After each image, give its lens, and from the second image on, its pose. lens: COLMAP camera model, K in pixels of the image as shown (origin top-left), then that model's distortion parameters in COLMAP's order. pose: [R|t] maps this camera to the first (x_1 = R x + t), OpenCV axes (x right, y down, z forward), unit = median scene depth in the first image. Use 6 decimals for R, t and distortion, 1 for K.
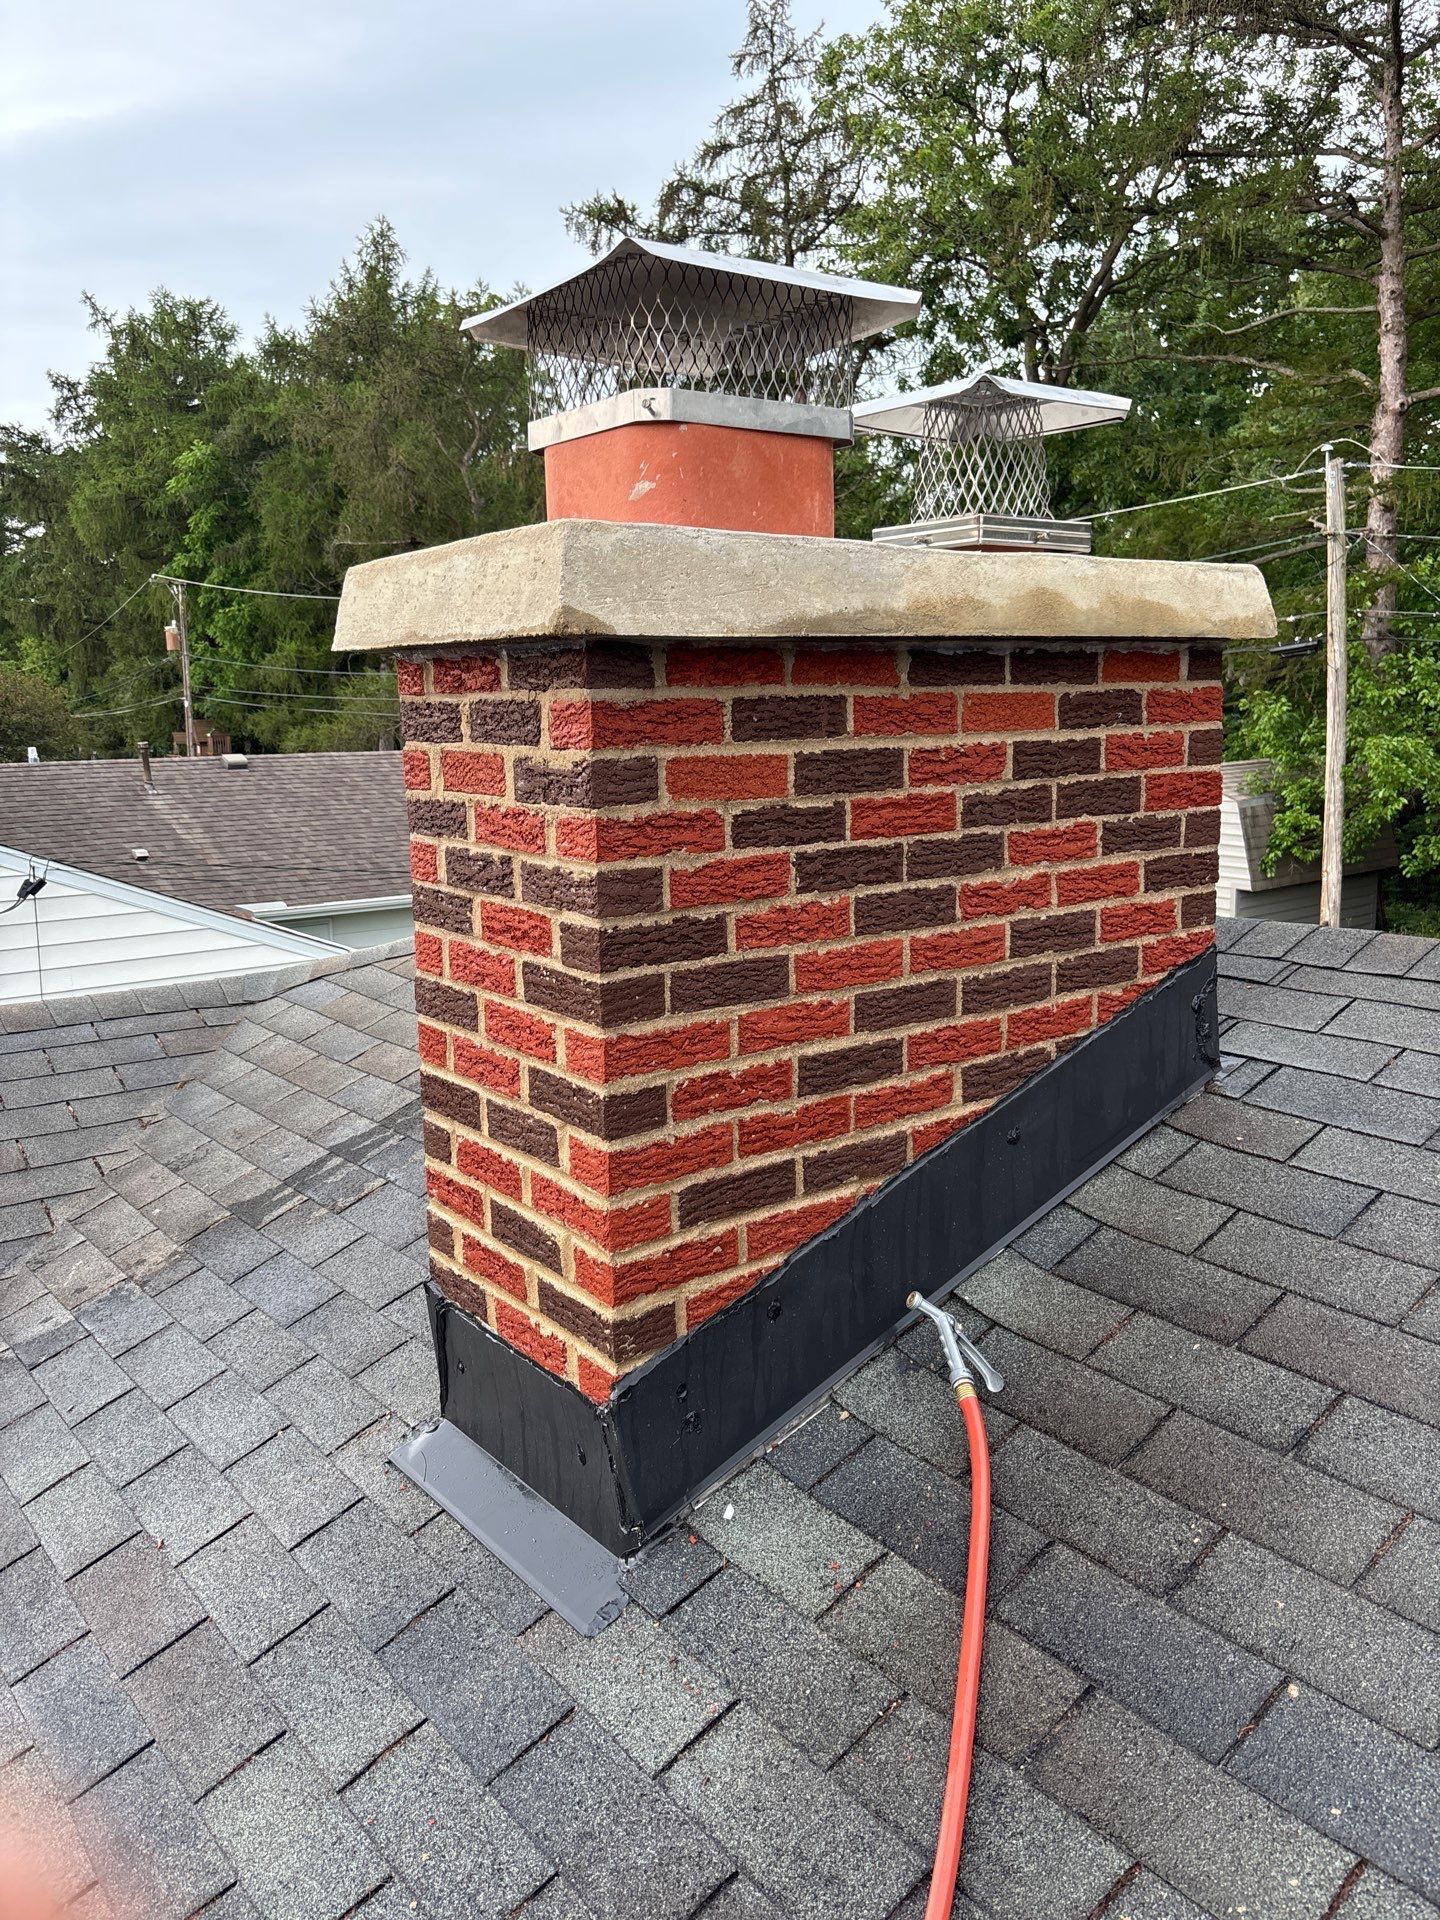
lens RADIAL K [[1442.9, 0, 721.2], [0, 1442.9, 968.5], [0, 0, 1]] dist [0.005531, -0.005675]
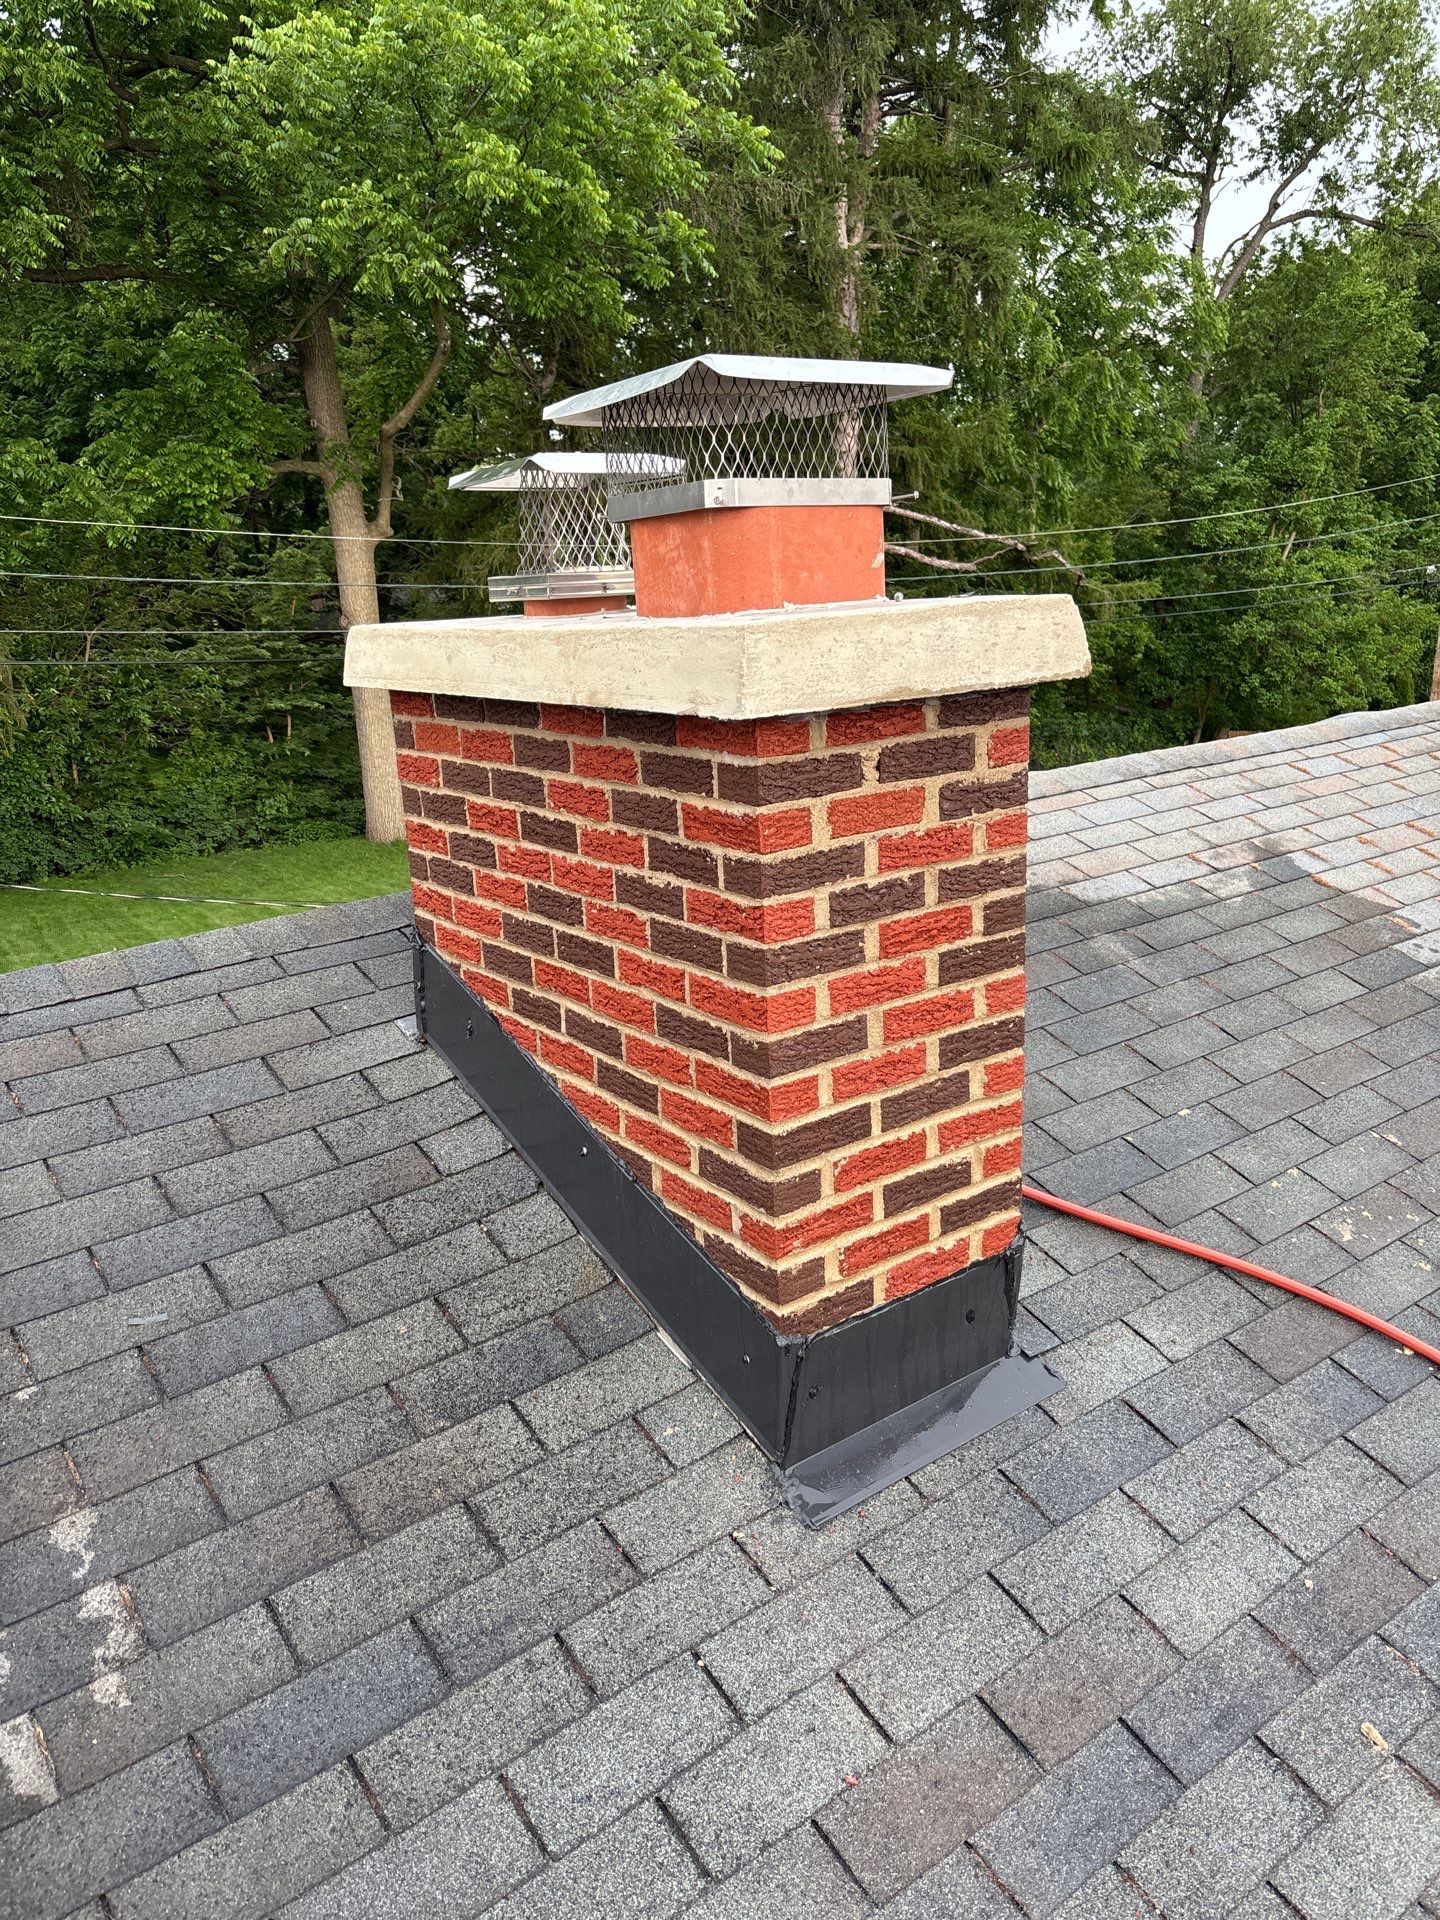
lens RADIAL K [[1442.9, 0, 712.9], [0, 1442.9, 969.3], [0, 0, 1]] dist [0.005531, -0.005675]
pose [[0.036241, -0.270618, 0.962004, -1.267689], [0.233062, 0.938381, 0.255192, -0.333488], [-0.971786, 0.214958, 0.097079, 1.046529]]
